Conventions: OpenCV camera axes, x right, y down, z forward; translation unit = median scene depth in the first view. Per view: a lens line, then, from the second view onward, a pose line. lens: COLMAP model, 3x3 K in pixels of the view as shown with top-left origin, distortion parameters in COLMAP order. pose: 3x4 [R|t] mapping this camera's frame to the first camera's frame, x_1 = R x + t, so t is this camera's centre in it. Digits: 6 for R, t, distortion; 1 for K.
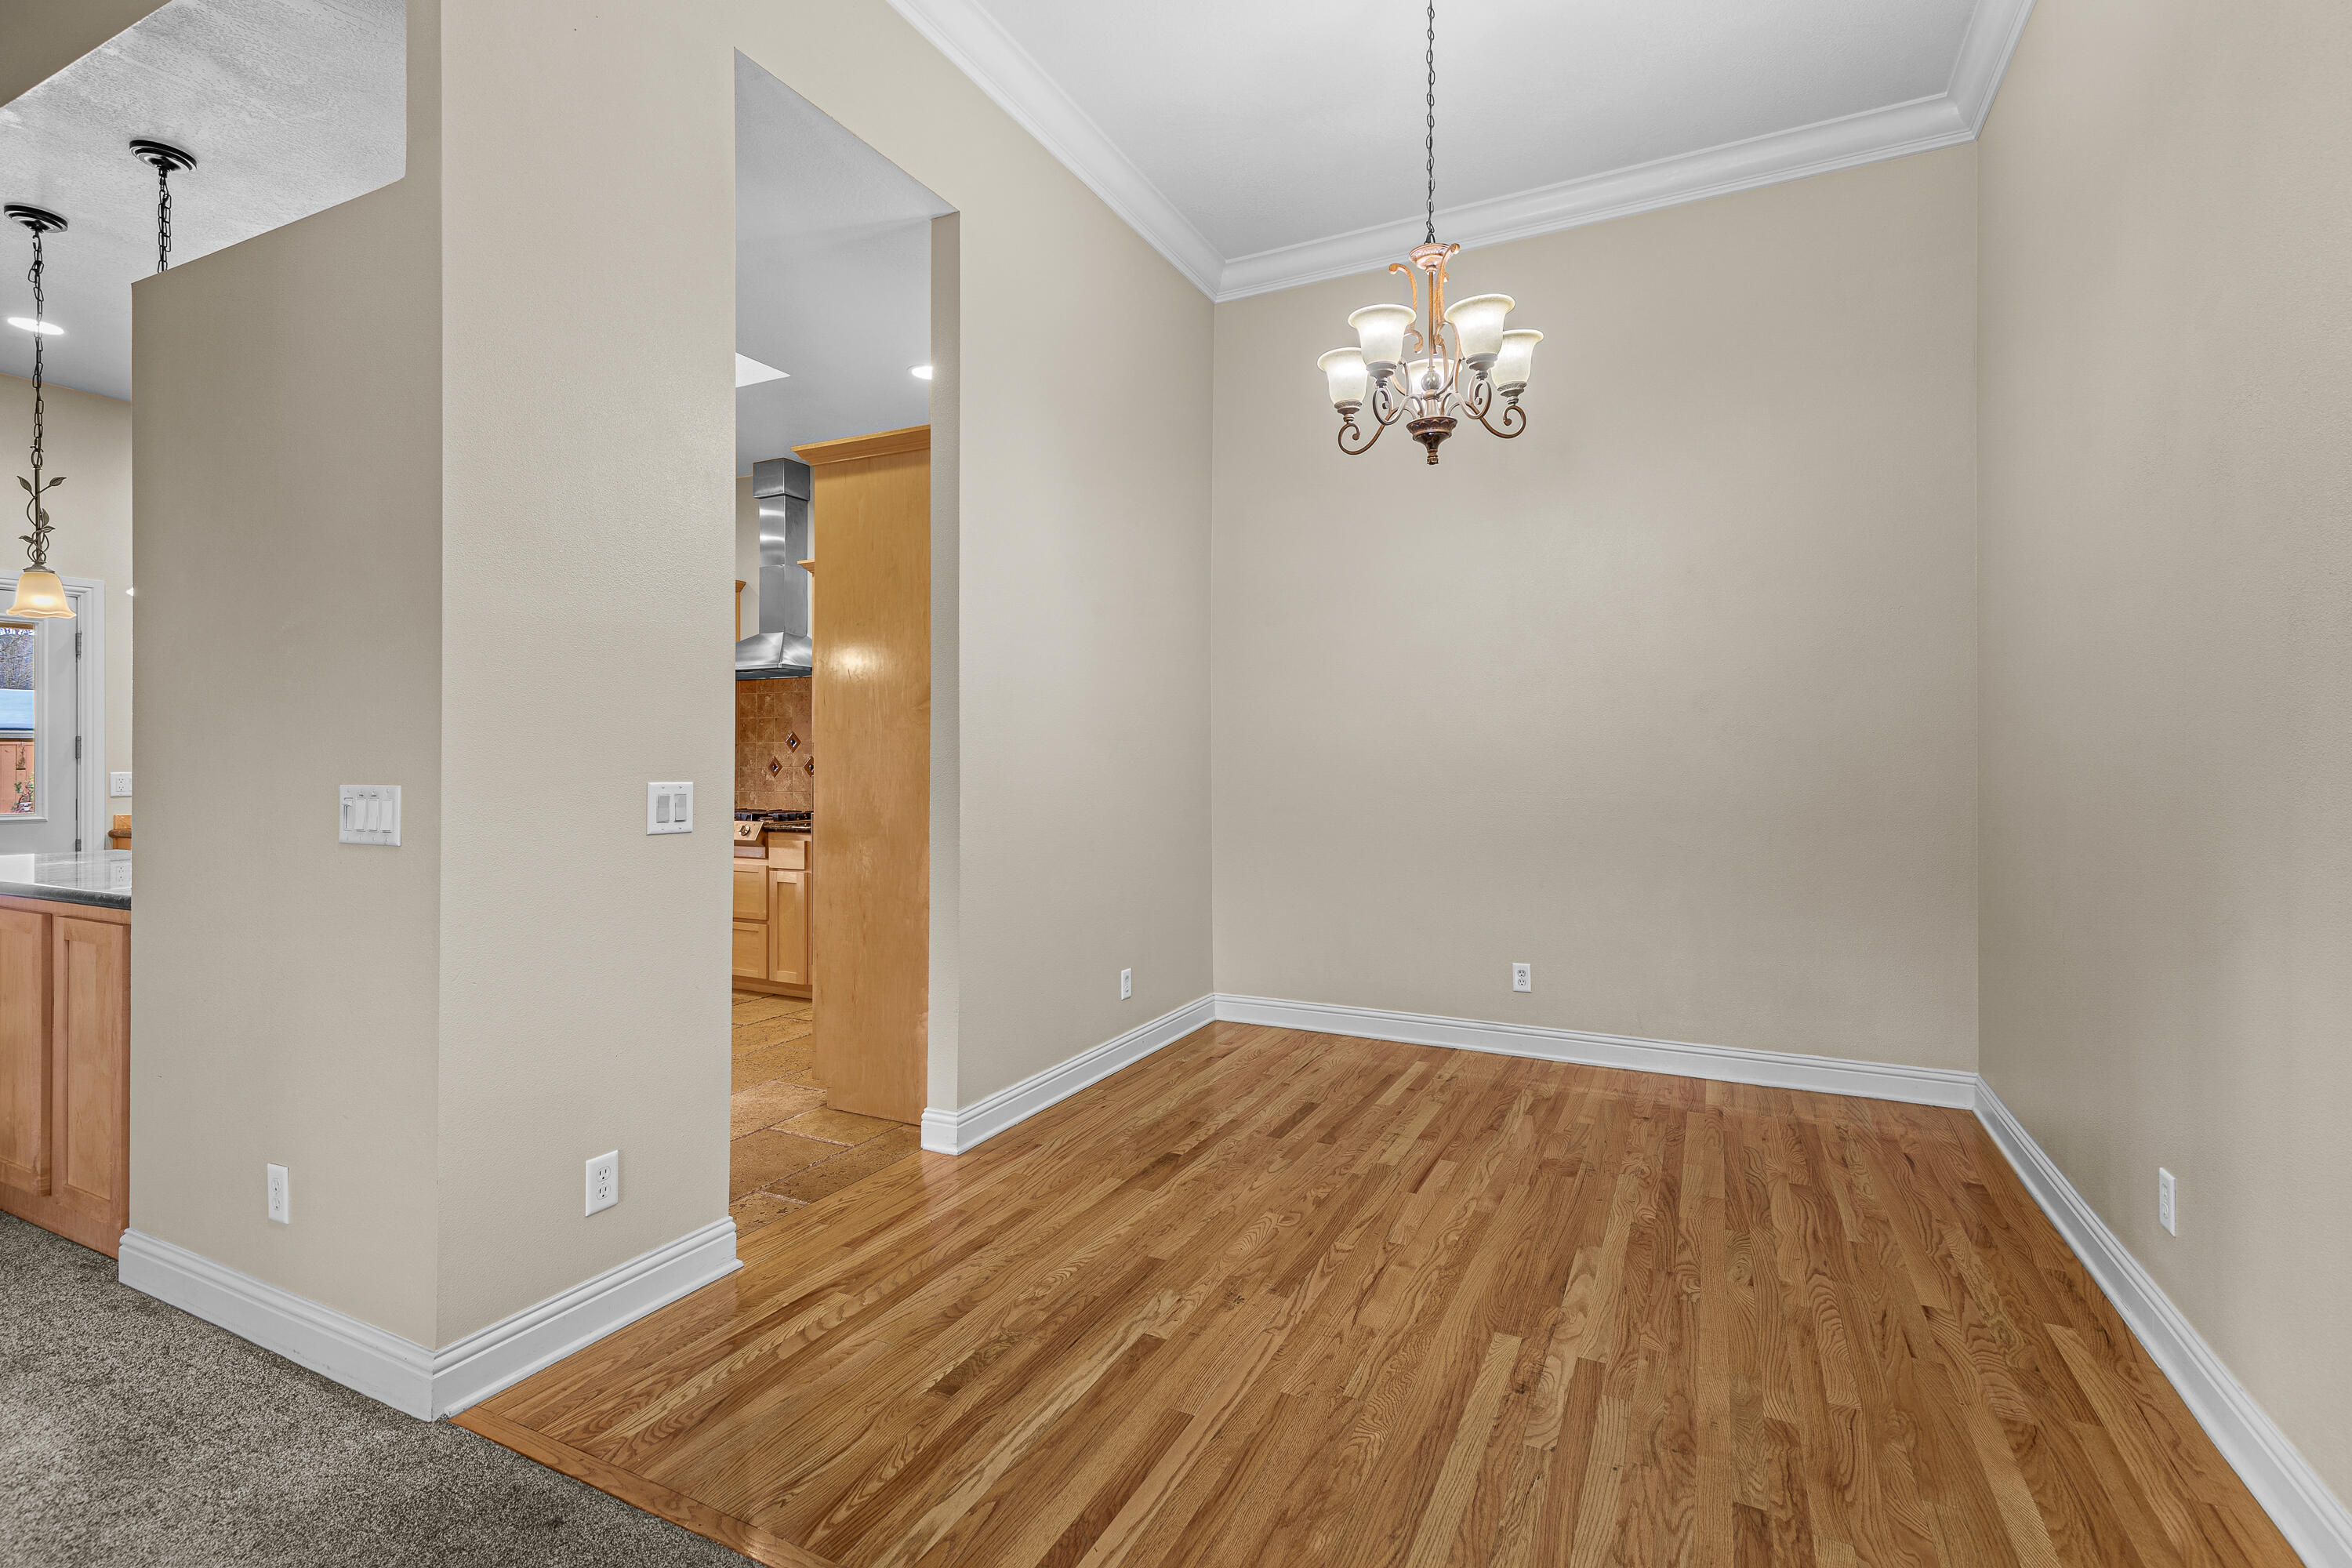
lens RADIAL K [[1082.3, 0, 1170.1], [0, 1082.3, 764.1], [0, 0, 1]] dist [0.008238, -0.000216]
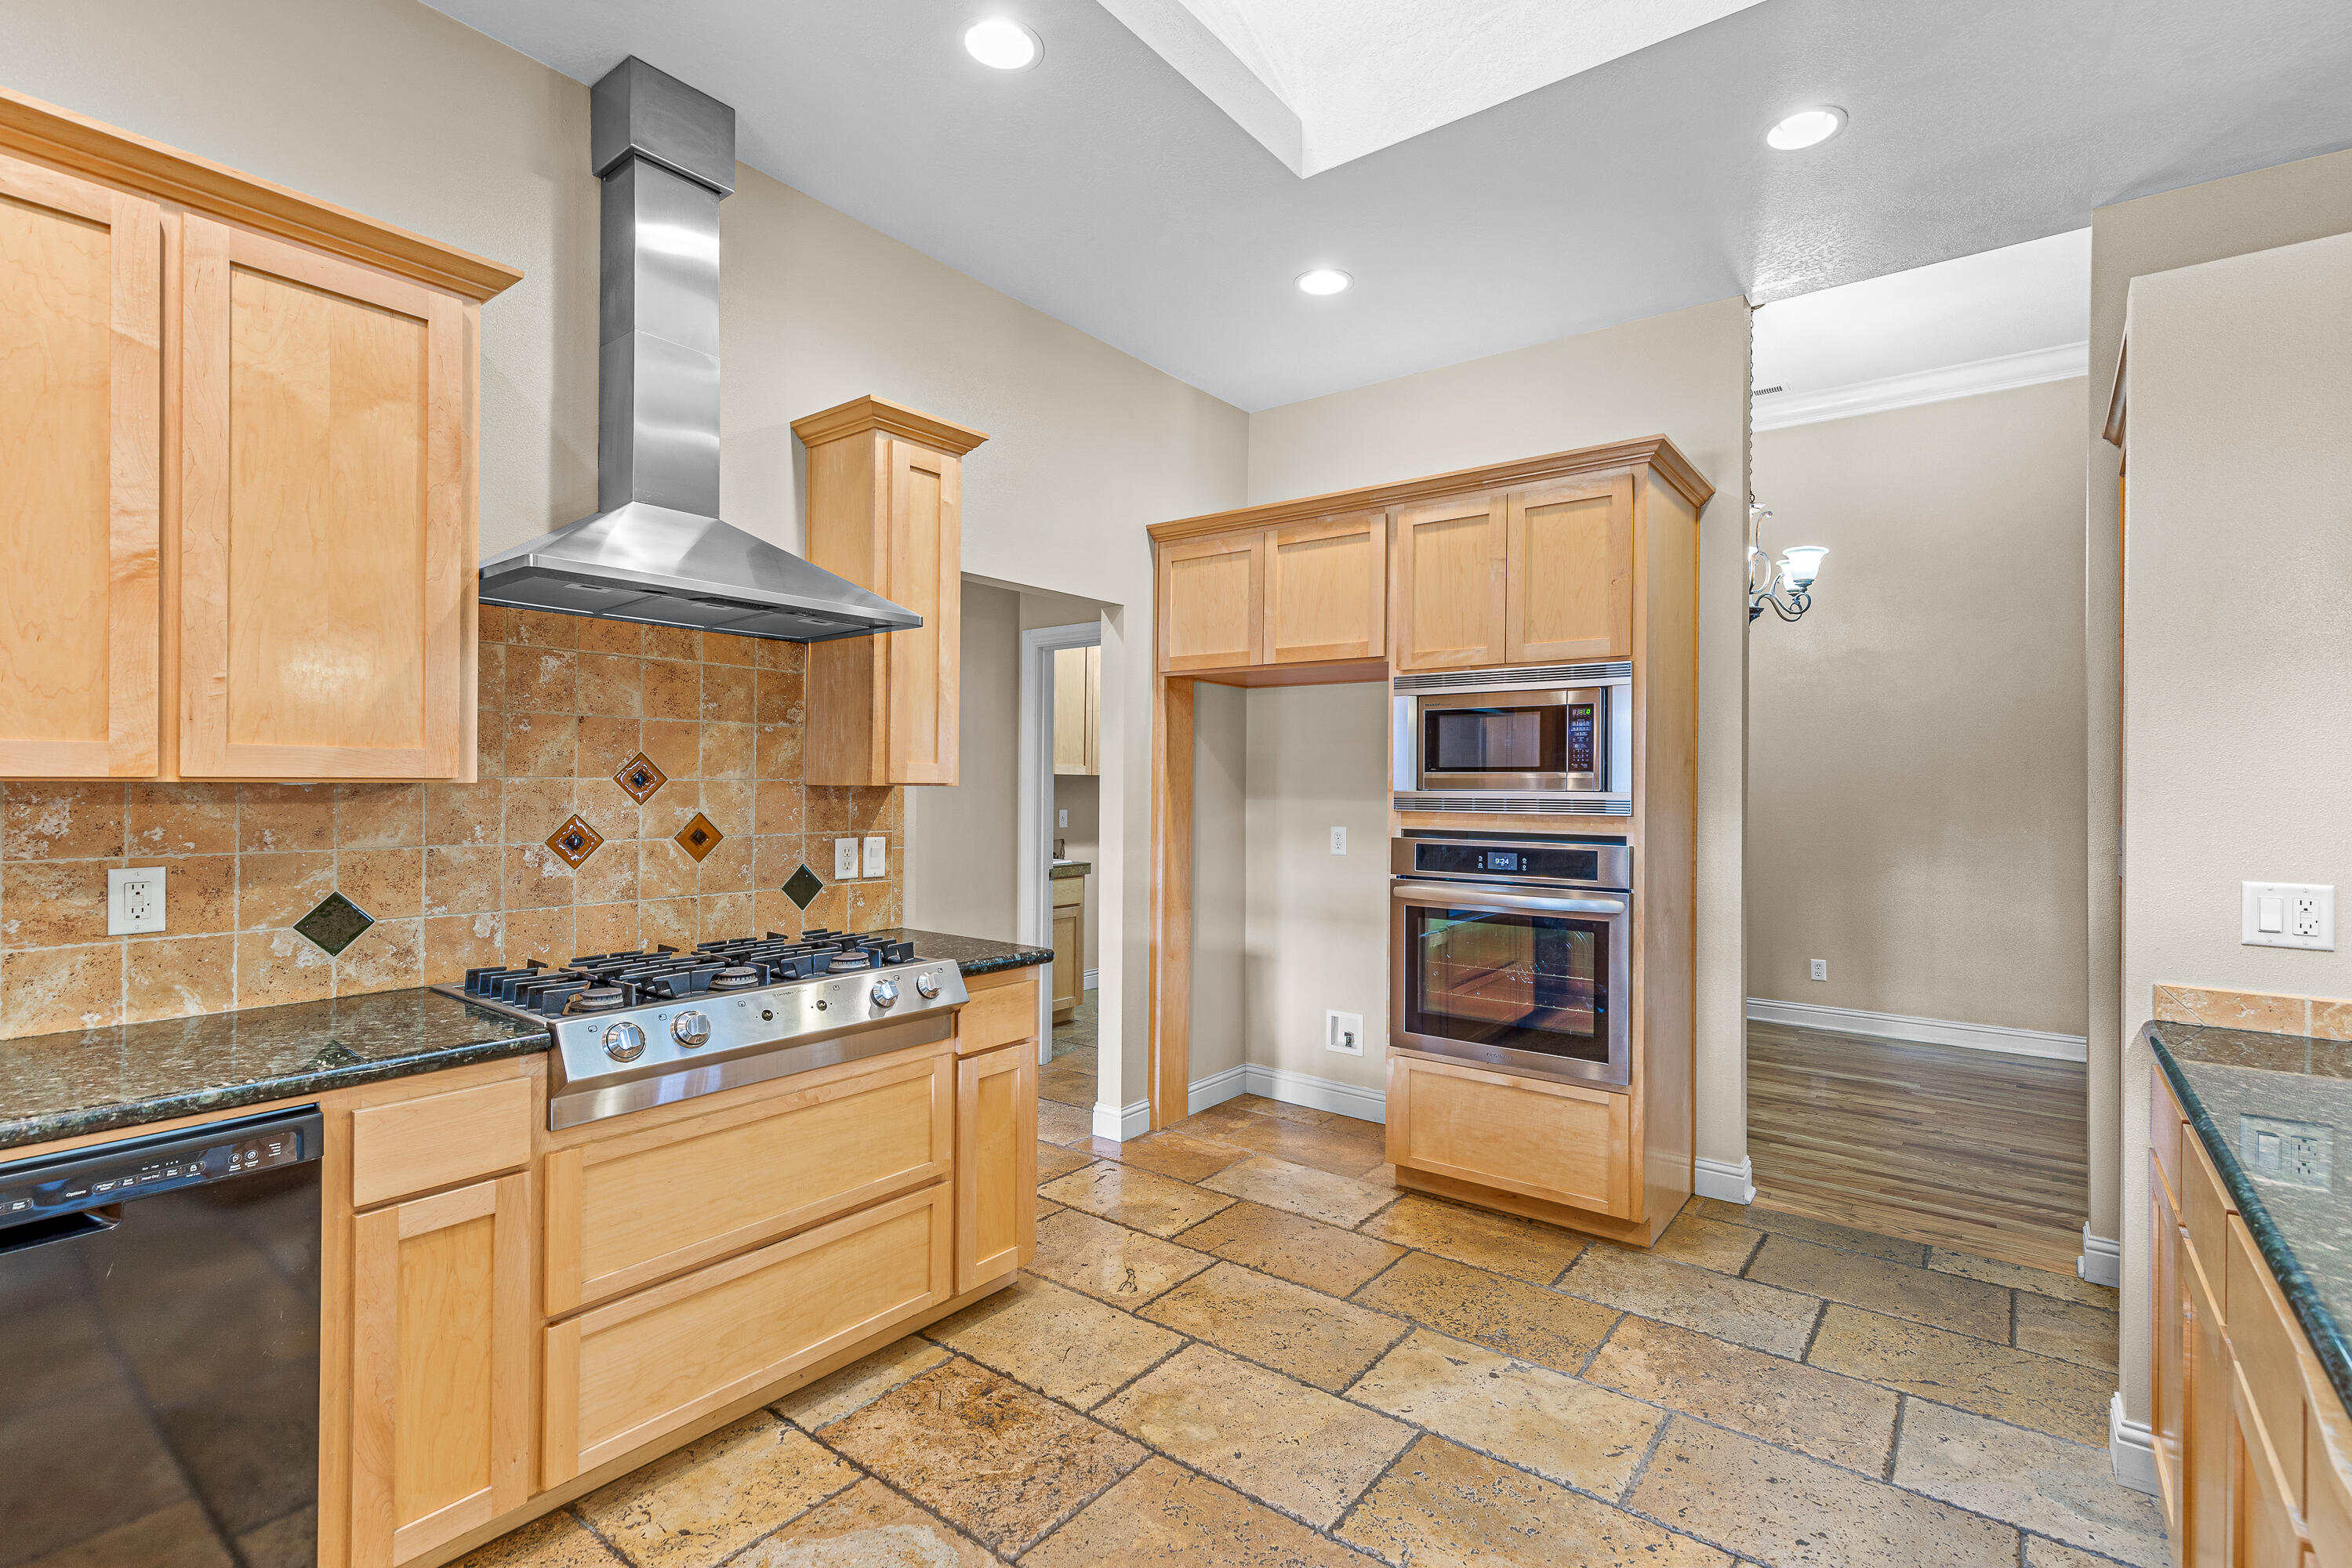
lens RADIAL K [[1082.3, 0, 1145.2], [0, 1082.3, 779.4], [0, 0, 1]] dist [0.008238, -0.000216]
pose [[0.187772, 0.008863, 0.982173, -1.364810], [-0.006104, 0.999951, -0.007856, -0.034560], [-0.982194, -0.004520, 0.187817, 1.387311]]
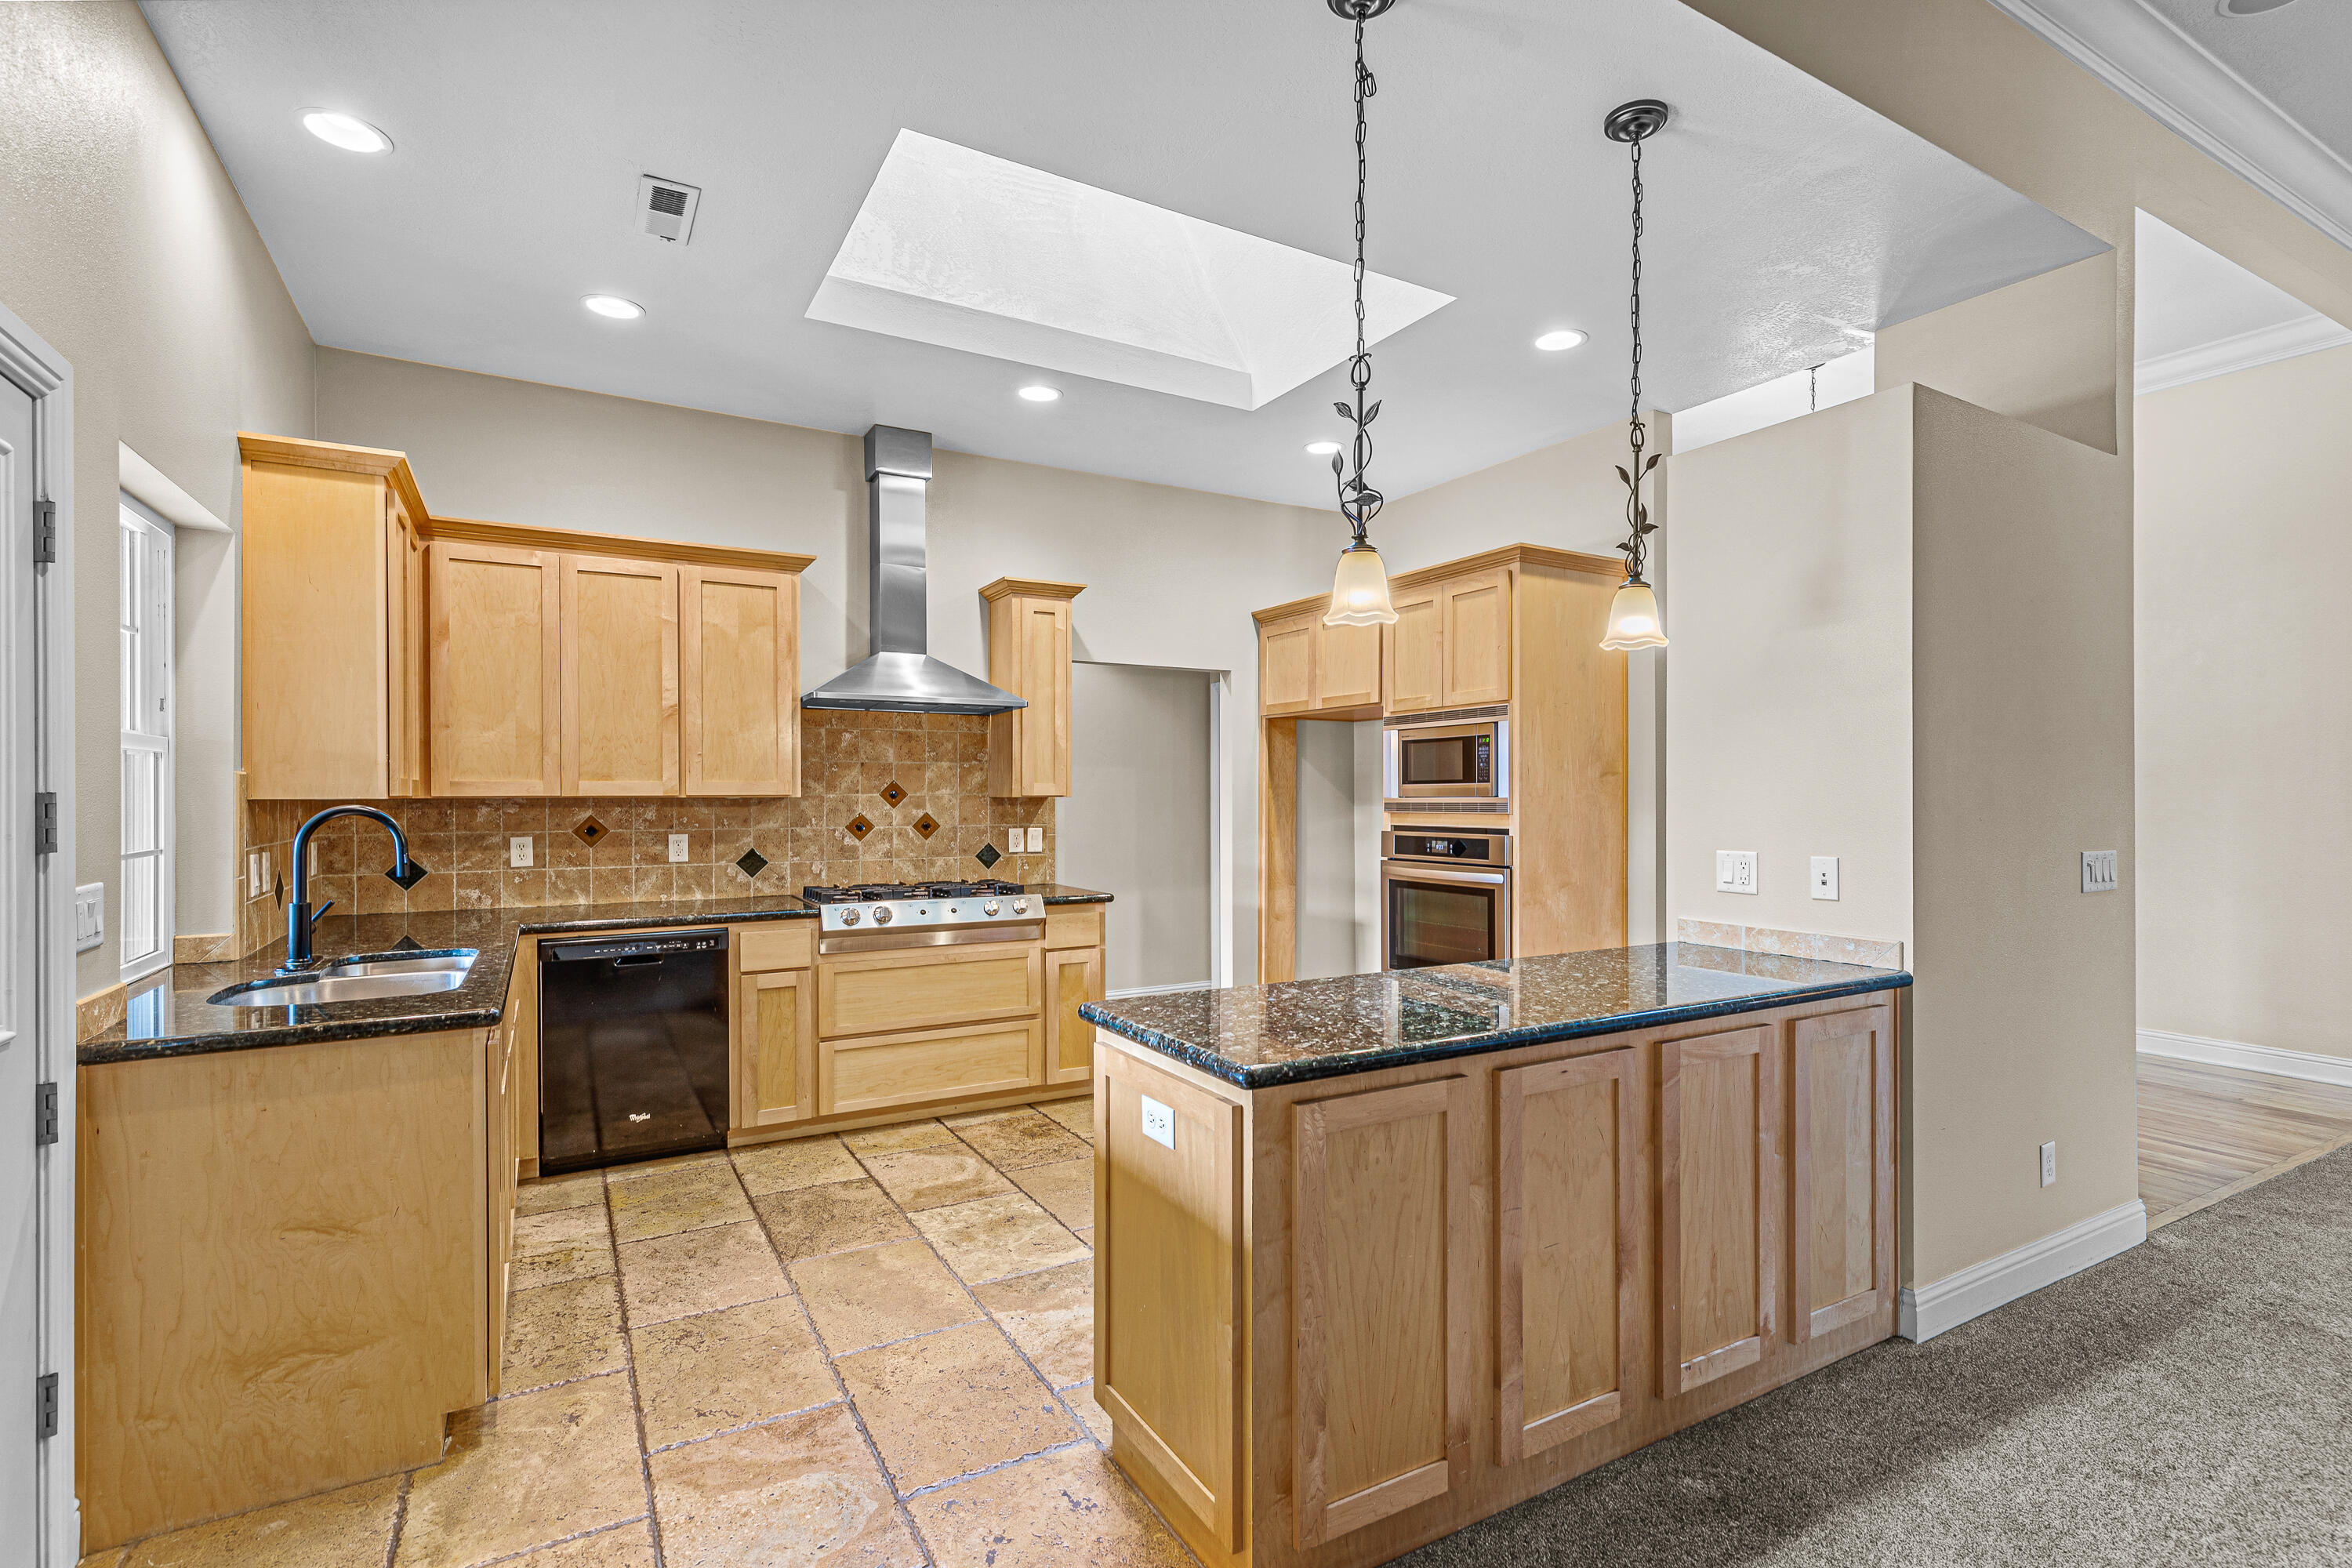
lens RADIAL K [[1082.3, 0, 1172.7], [0, 1082.3, 796.8], [0, 0, 1]] dist [0.008238, -0.000216]
pose [[0.540464, 0.002260, 0.841364, -1.699239], [0.001715, 0.999991, -0.003787, -0.029462], [-0.841365, 0.003490, 0.540455, 0.774234]]
